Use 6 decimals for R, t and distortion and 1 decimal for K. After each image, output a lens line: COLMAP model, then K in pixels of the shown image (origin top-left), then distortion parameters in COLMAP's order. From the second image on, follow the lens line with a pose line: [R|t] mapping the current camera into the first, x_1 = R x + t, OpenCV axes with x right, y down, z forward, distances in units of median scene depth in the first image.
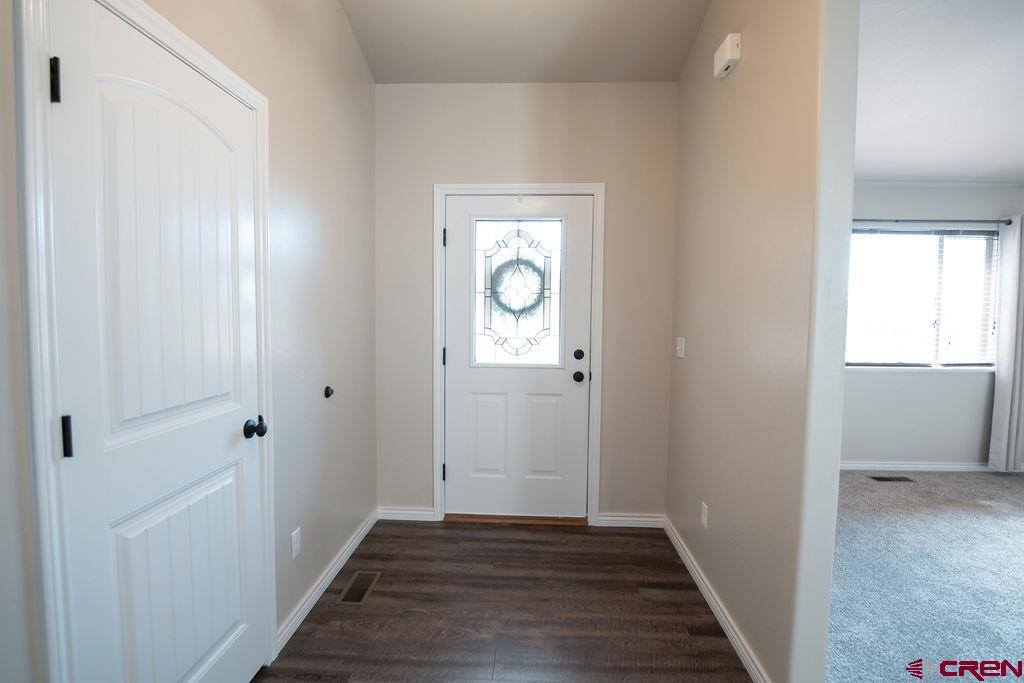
lens RADIAL K [[495.5, 0, 509.0], [0, 495.5, 338.3], [0, 0, 1]] dist [-0.023467, -0.000736]
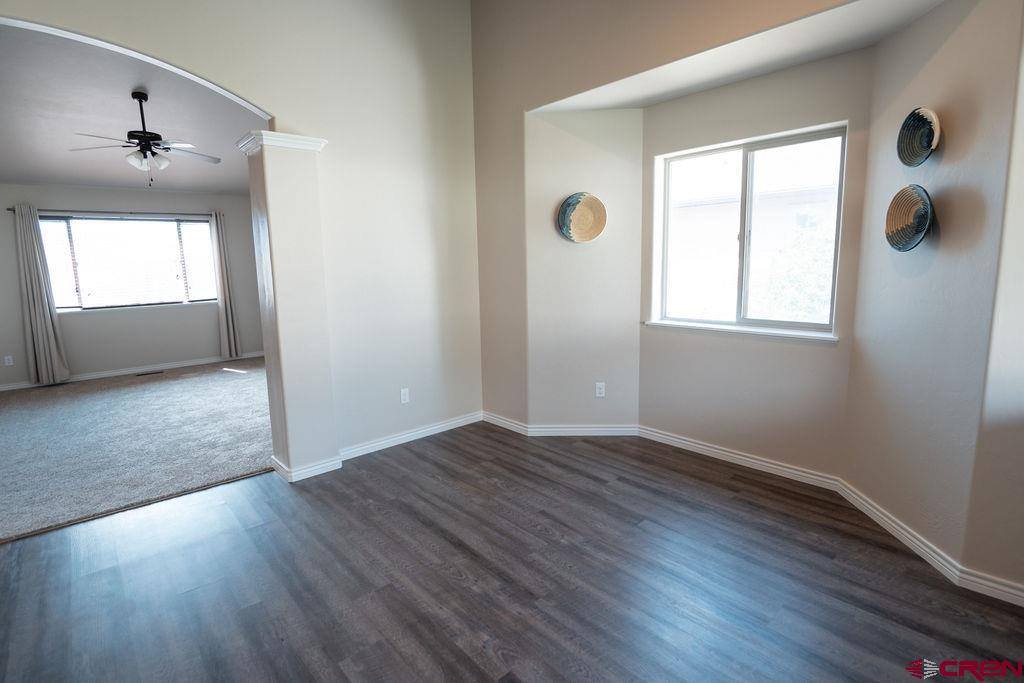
lens RADIAL K [[492.8, 0, 509.0], [0, 492.8, 340.0], [0, 0, 1]] dist [-0.028323, 0.000099]
pose [[0.708171, -0.138294, 0.692364, 0.675223], [0.075287, 0.989830, 0.120703, 0.089812], [-0.702015, -0.033352, 0.711381, -1.282214]]
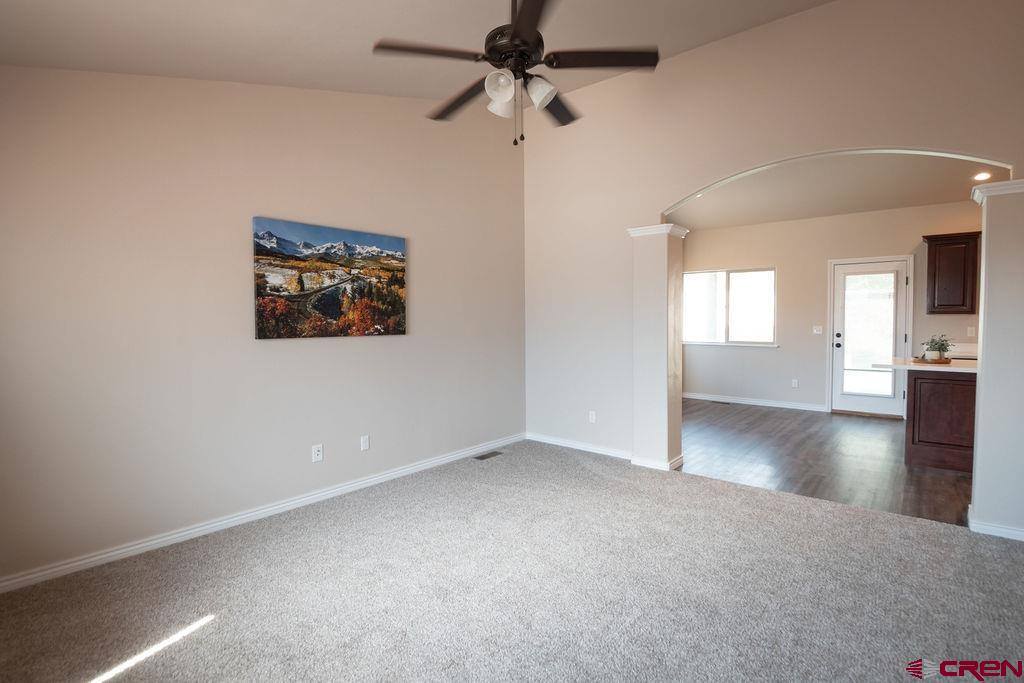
lens RADIAL K [[492.8, 0, 509.0], [0, 492.8, 340.0], [0, 0, 1]] dist [-0.028323, 0.000099]
pose [[-0.788241, -0.034994, 0.614371, 0.537746], [0.035392, 0.994151, 0.102035, -0.065241], [-0.614348, 0.102172, -0.782392, 1.190861]]
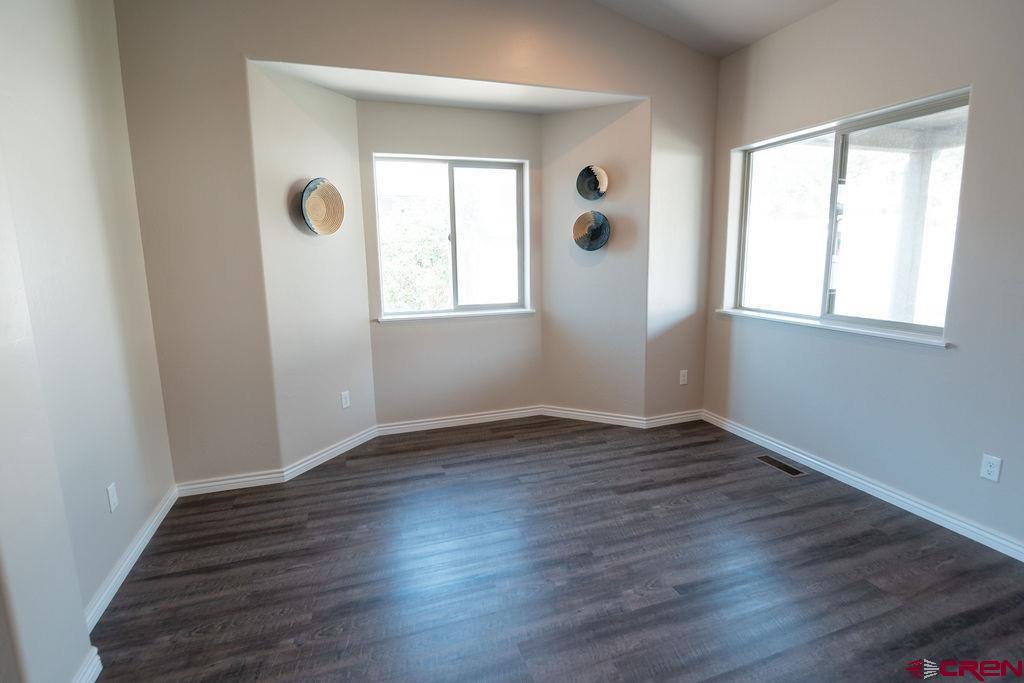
lens RADIAL K [[492.8, 0, 509.0], [0, 492.8, 340.0], [0, 0, 1]] dist [-0.028323, 0.000099]
pose [[-0.375645, -0.166045, 0.911767, 0.537336], [0.068467, 0.976158, 0.205980, 0.042044], [-0.924231, 0.139801, -0.355320, -0.533806]]
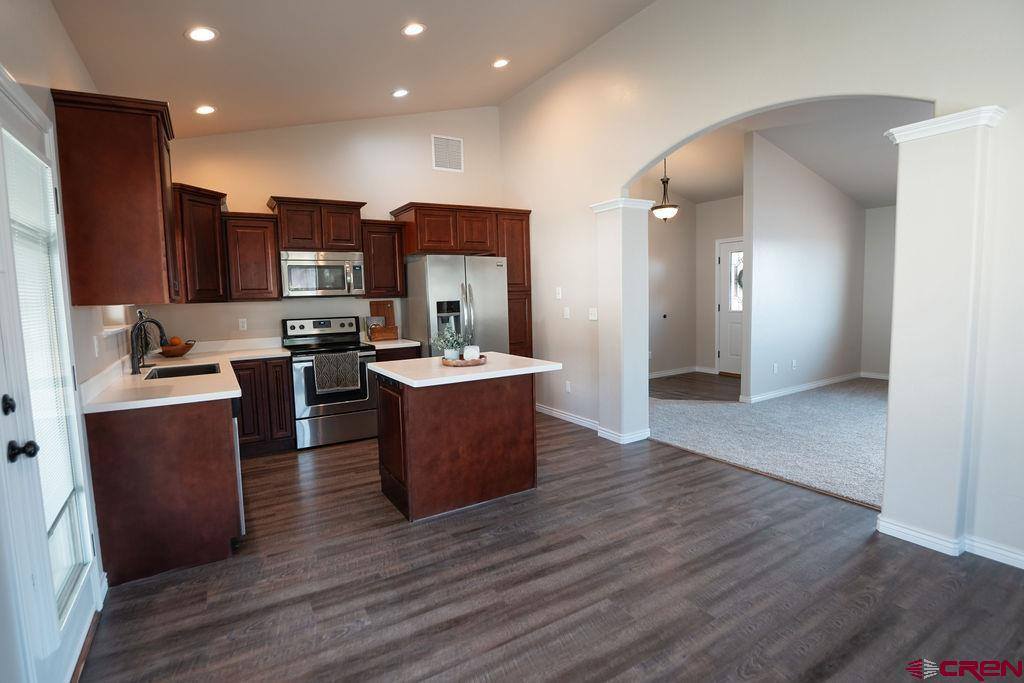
lens RADIAL K [[492.8, 0, 509.0], [0, 492.8, 340.0], [0, 0, 1]] dist [-0.028323, 0.000099]
pose [[0.556696, 0.045229, -0.829484, 1.350188], [-0.012684, 0.998863, 0.045953, 0.099393], [0.830619, -0.015061, 0.556637, -1.274954]]
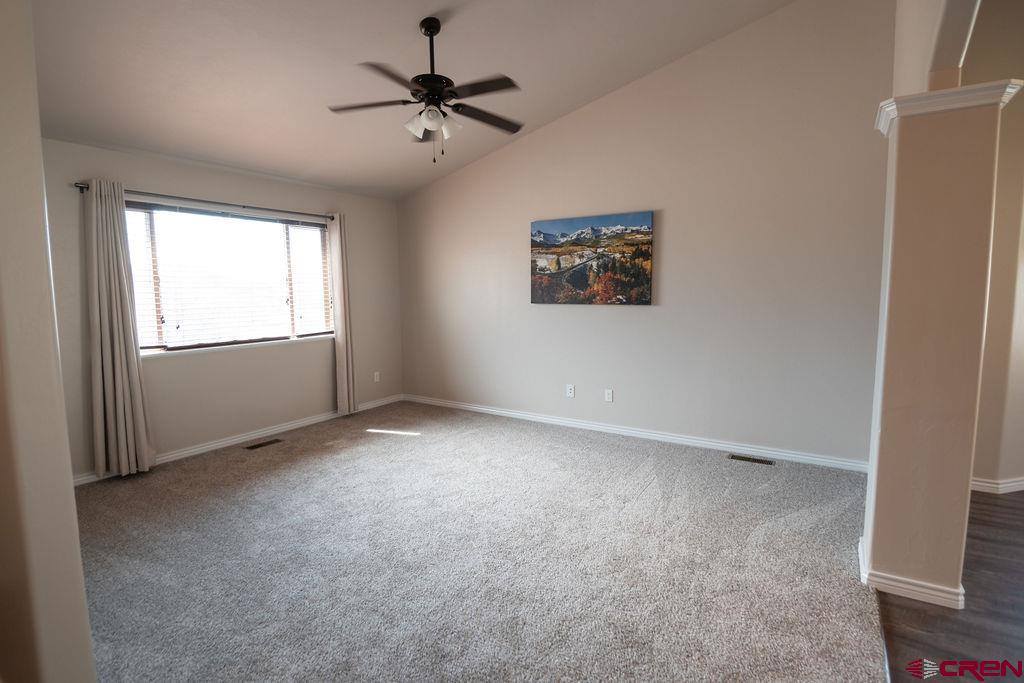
lens RADIAL K [[492.8, 0, 509.0], [0, 492.8, 340.0], [0, 0, 1]] dist [-0.028323, 0.000099]
pose [[0.502646, -0.102306, 0.858417, 0.180238], [0.069148, 0.994549, 0.078040, 0.009084], [-0.861722, 0.020131, 0.506981, -0.048879]]
